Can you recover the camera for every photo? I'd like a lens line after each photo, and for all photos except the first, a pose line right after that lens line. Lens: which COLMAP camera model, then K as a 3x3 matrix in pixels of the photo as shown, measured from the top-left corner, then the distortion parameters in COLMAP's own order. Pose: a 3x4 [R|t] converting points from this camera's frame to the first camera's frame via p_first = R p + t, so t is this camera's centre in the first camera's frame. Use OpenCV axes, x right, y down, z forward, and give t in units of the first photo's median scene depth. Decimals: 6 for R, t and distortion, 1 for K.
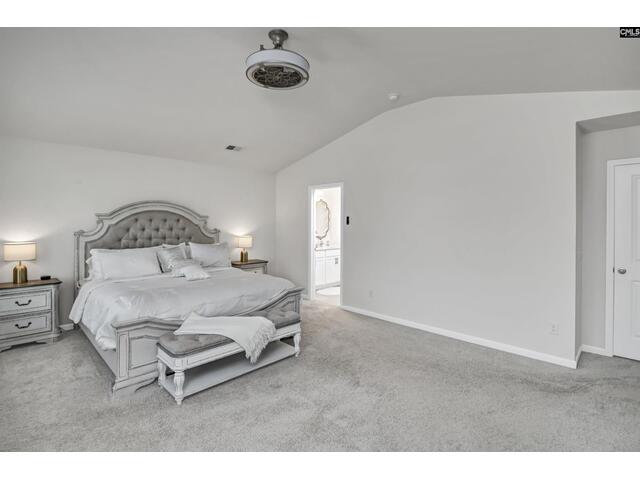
lens RADIAL K [[314.5, 0, 320.2], [0, 314.5, 225.9], [0, 0, 1]] dist [-0.001097, -0.000447]
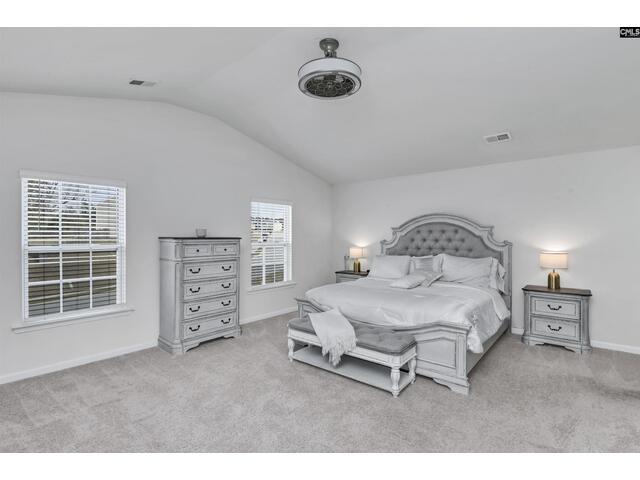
lens RADIAL K [[314.5, 0, 320.2], [0, 314.5, 225.9], [0, 0, 1]] dist [-0.001097, -0.000447]
pose [[0.076308, -0.032869, -0.996542, 0.507973], [-0.003687, 0.999440, -0.033246, -0.000698], [0.997077, 0.006211, 0.076144, 0.513621]]
